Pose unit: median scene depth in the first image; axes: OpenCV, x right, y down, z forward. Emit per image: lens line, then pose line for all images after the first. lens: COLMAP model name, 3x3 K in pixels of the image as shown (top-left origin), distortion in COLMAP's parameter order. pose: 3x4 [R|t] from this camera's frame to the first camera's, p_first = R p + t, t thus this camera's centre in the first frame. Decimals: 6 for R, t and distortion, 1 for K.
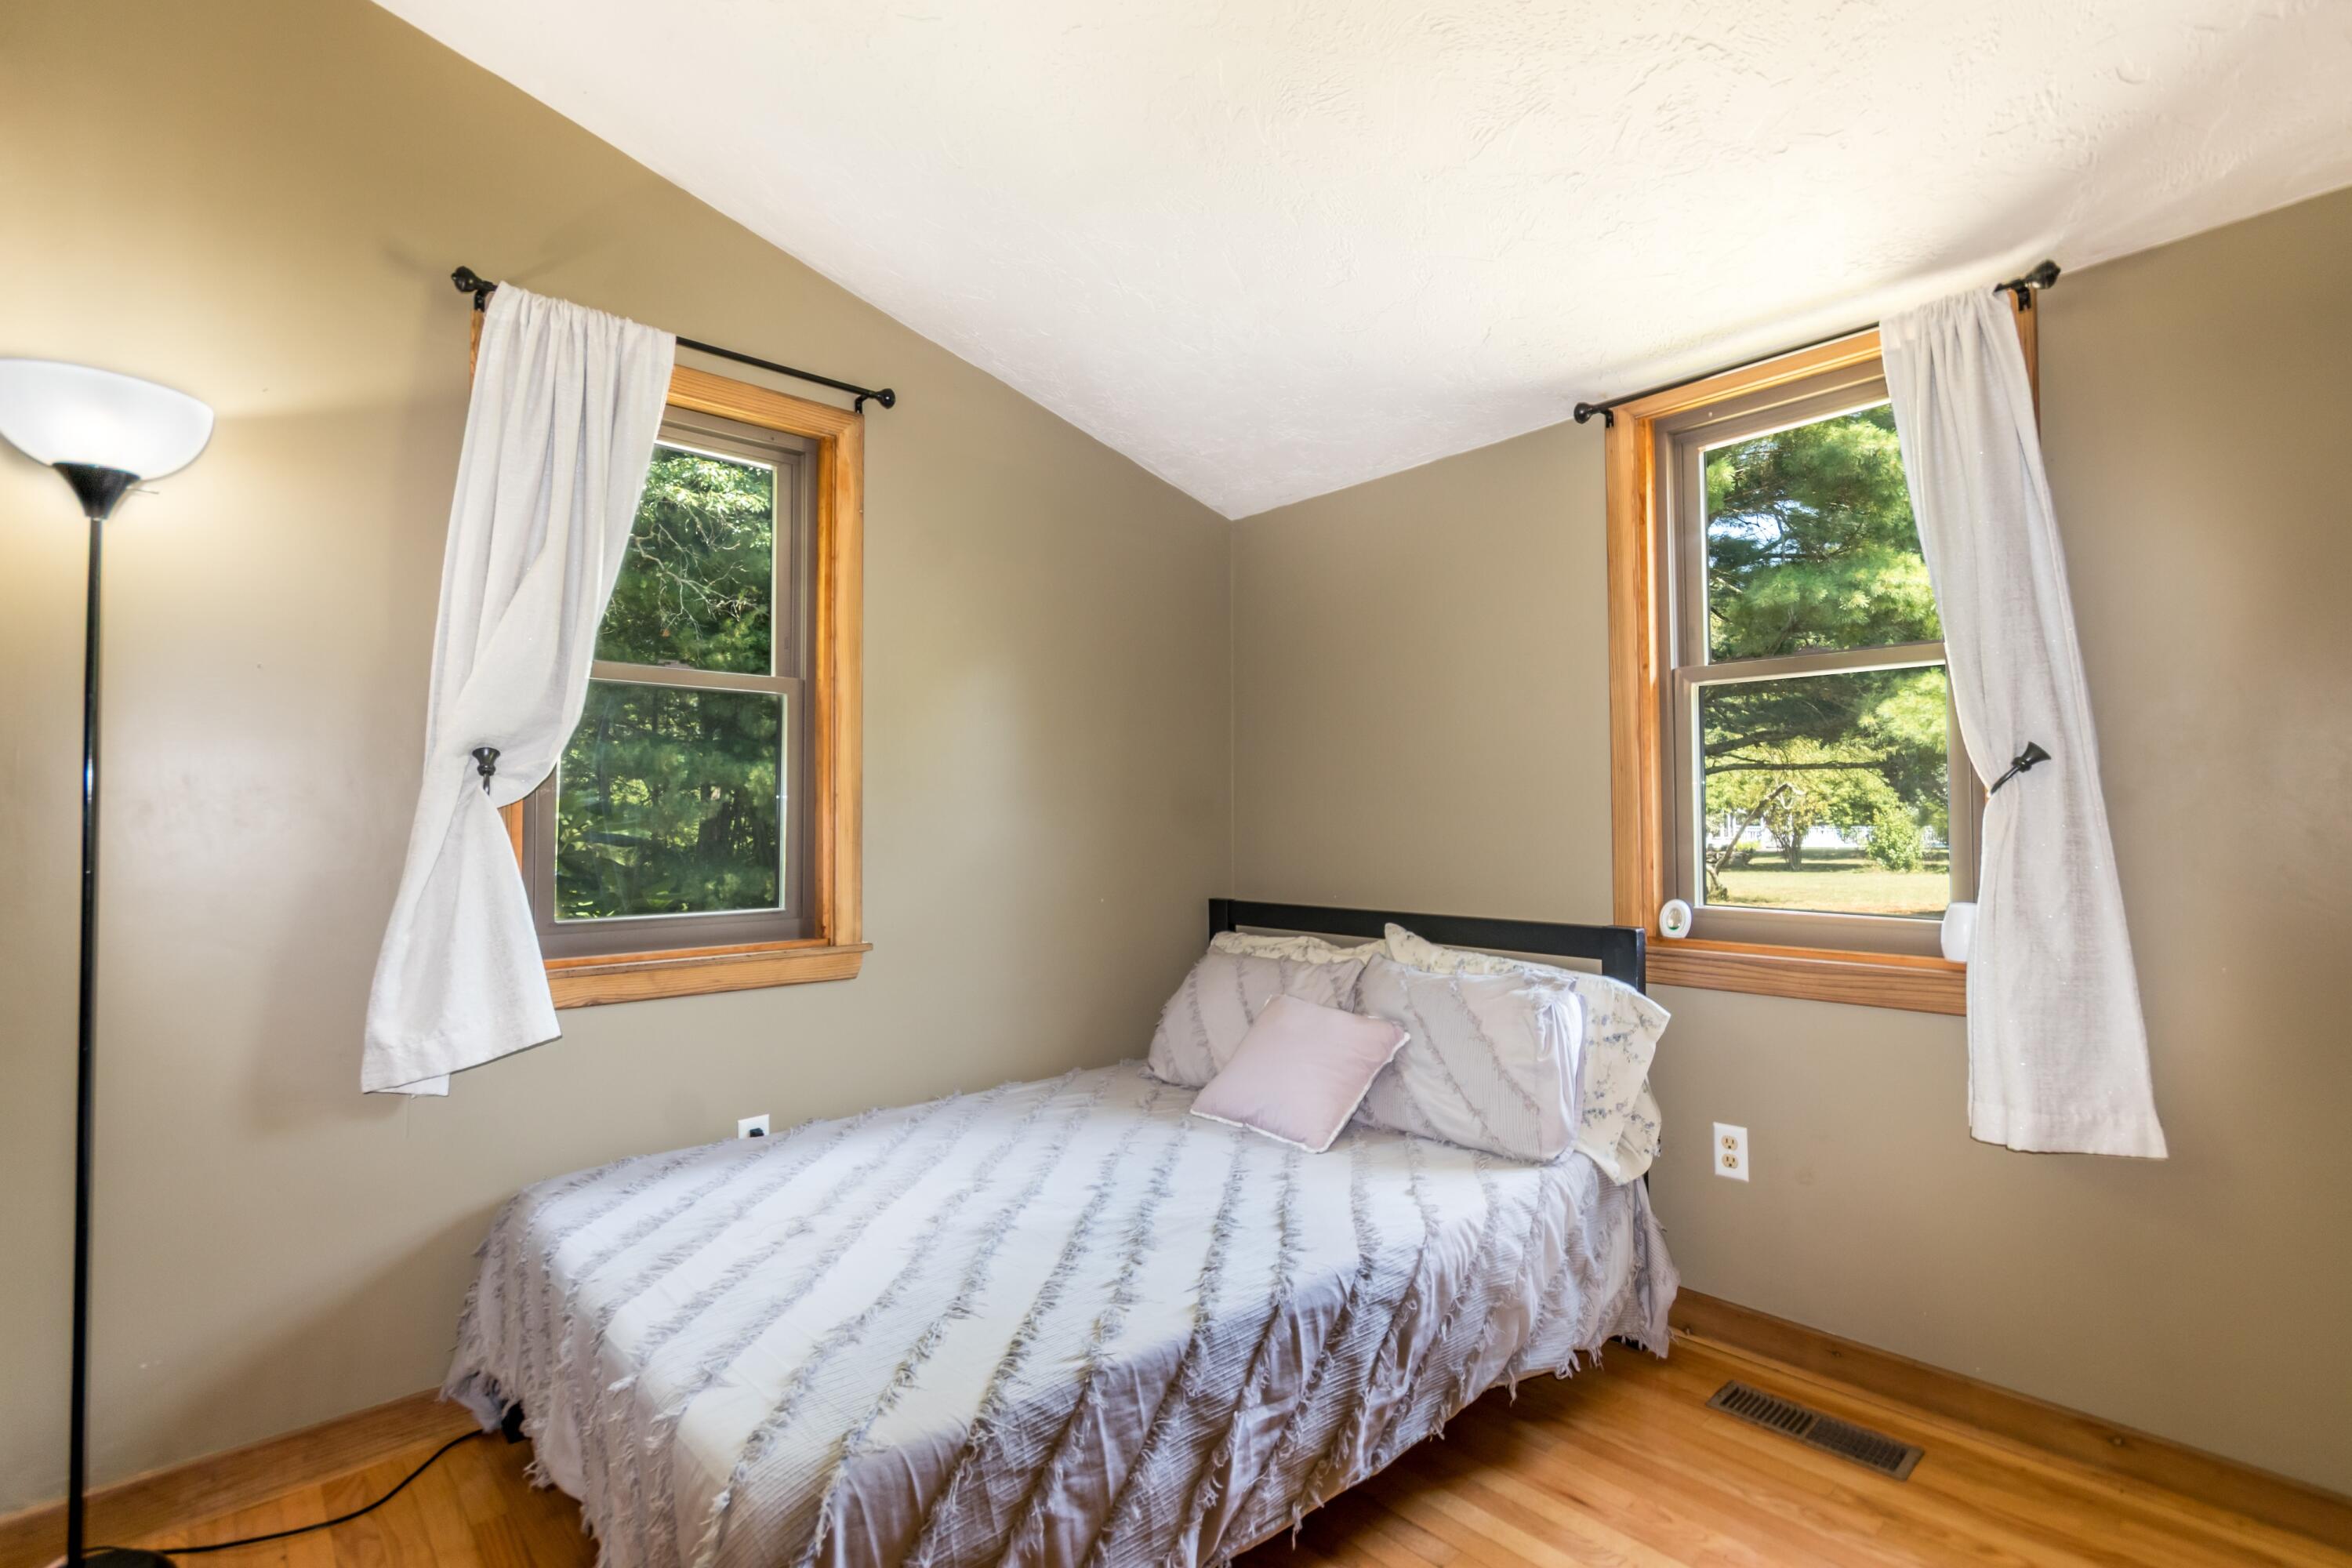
lens RADIAL K [[1074.5, 0, 1176.0], [0, 1074.5, 784.0], [0, 0, 1]] dist [-0.002101, 0.000037]
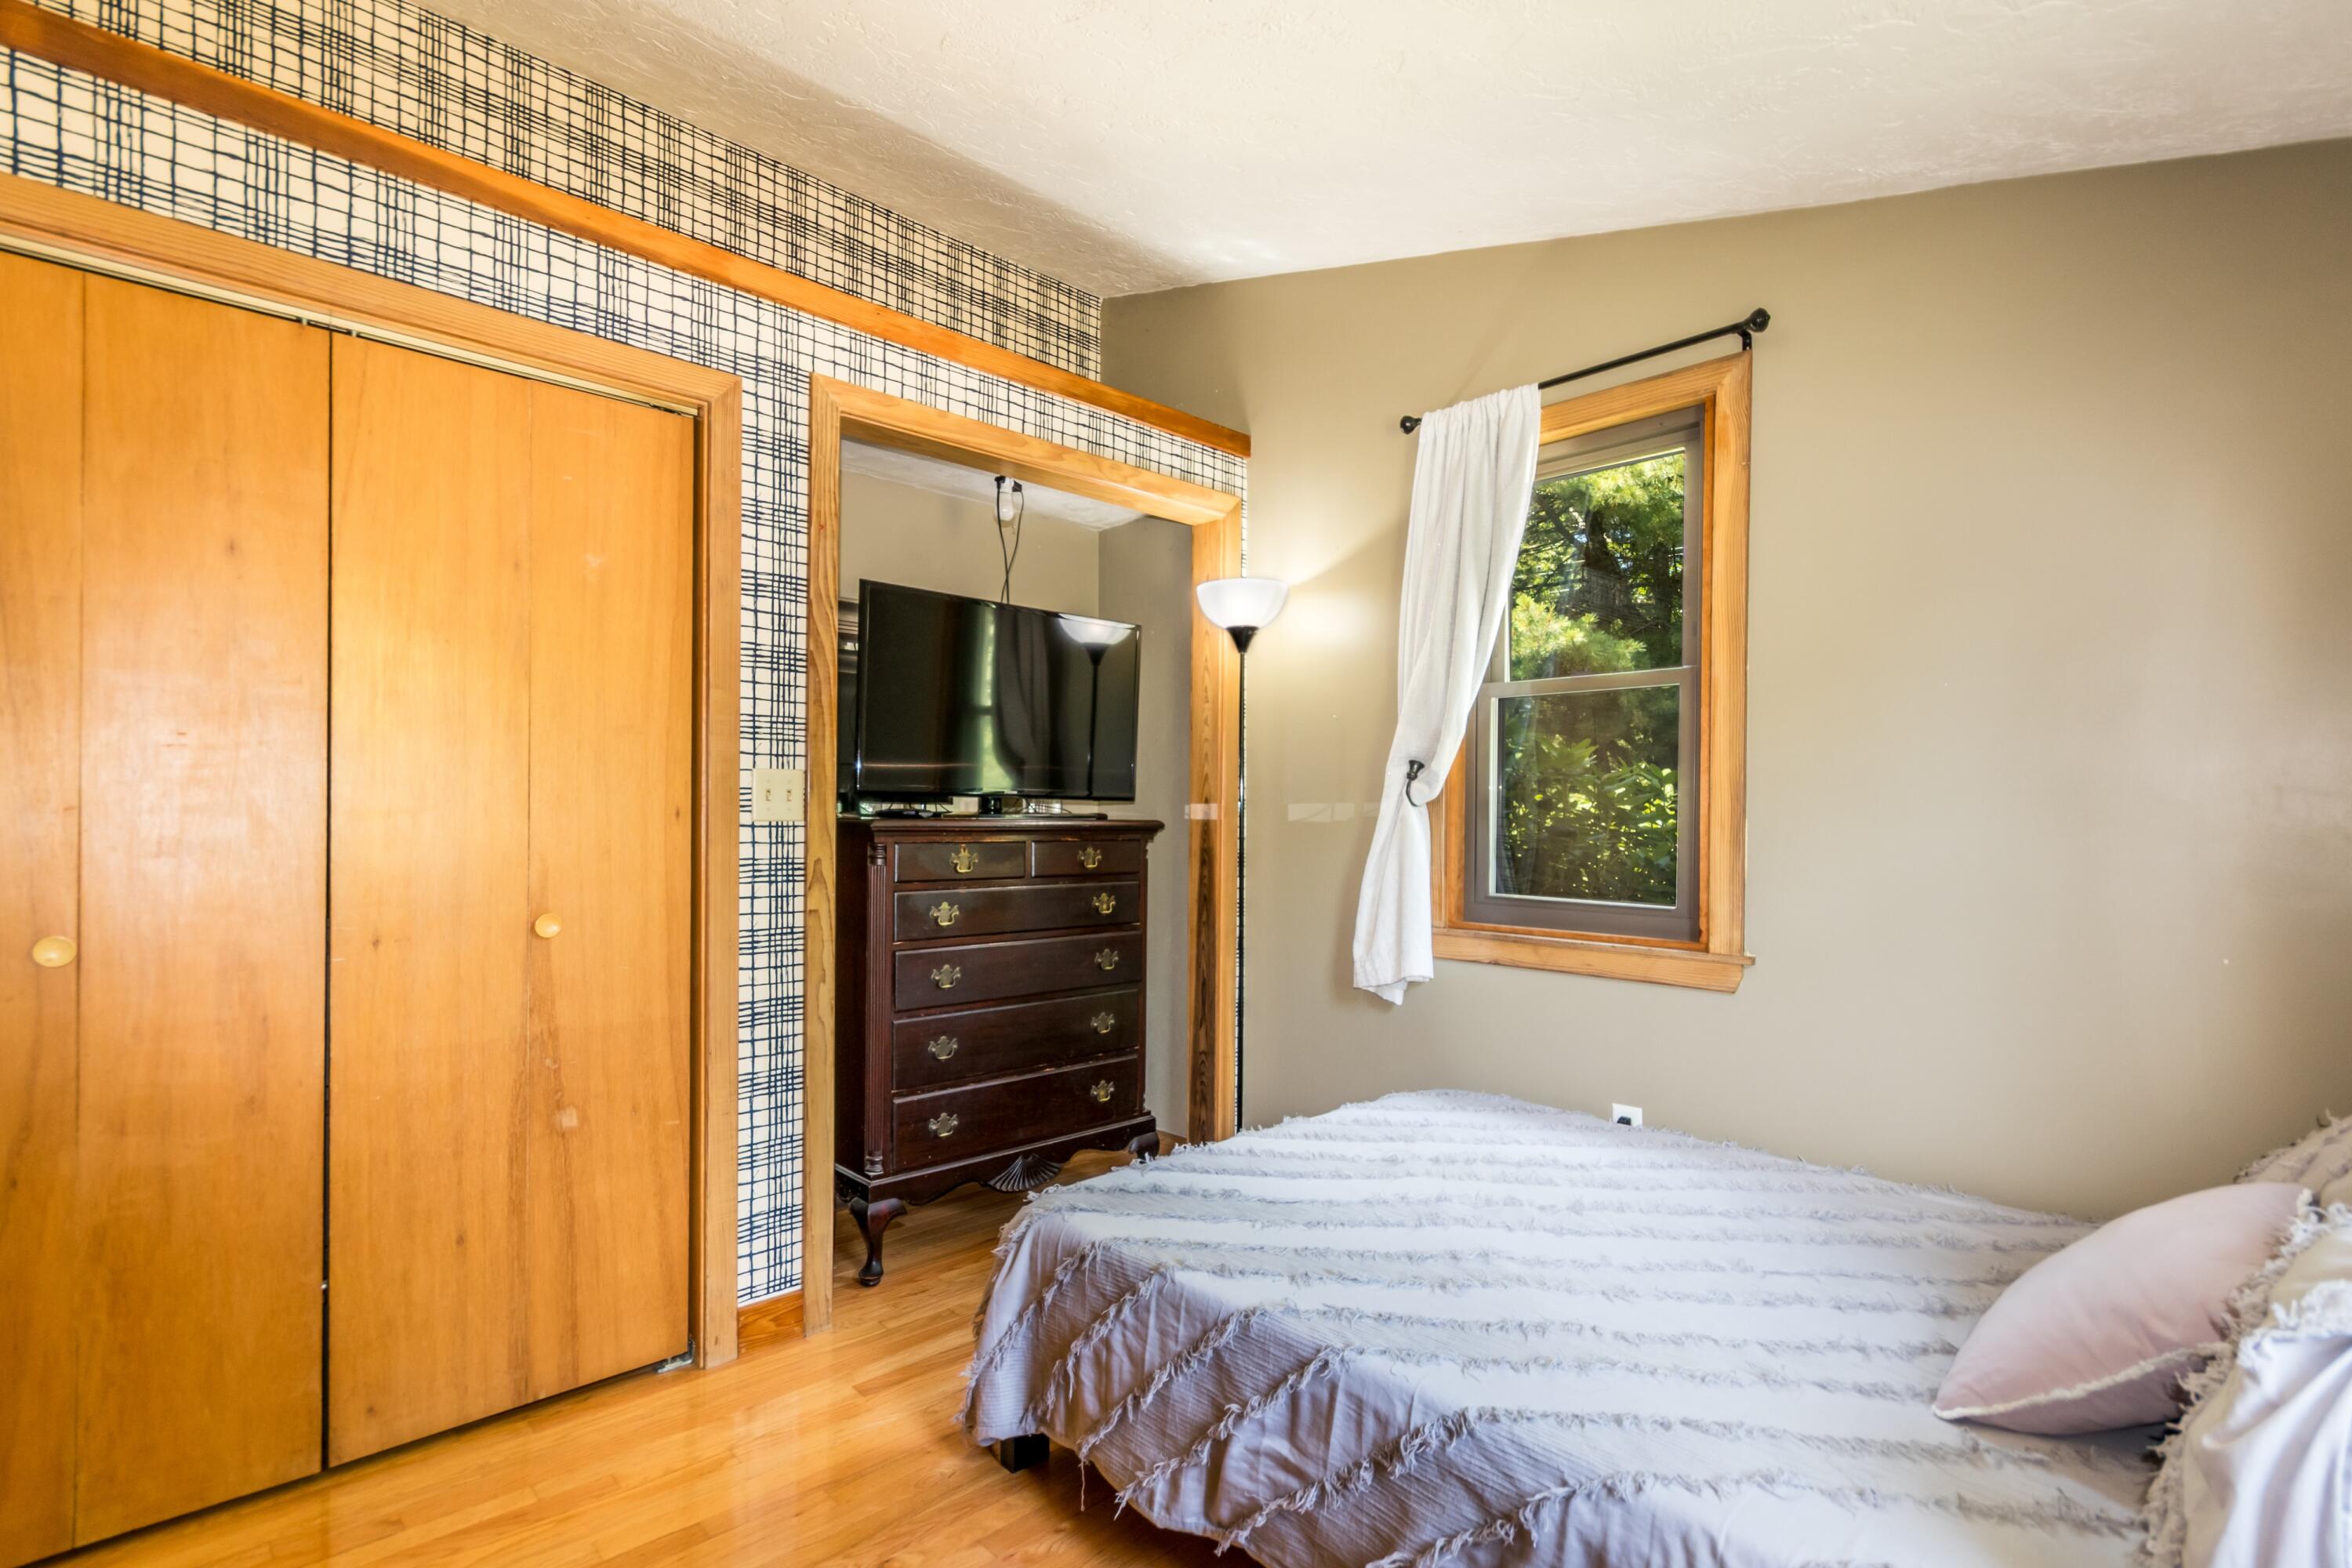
lens RADIAL K [[1117.5, 0, 1186.0], [0, 1117.5, 796.4], [0, 0, 1]] dist [0.001882, 0.000083]
pose [[0.029367, -0.009277, -0.999526, 0.721942], [0.028939, 0.999546, -0.008427, 0.014812], [0.999150, -0.028678, 0.029622, 0.612540]]
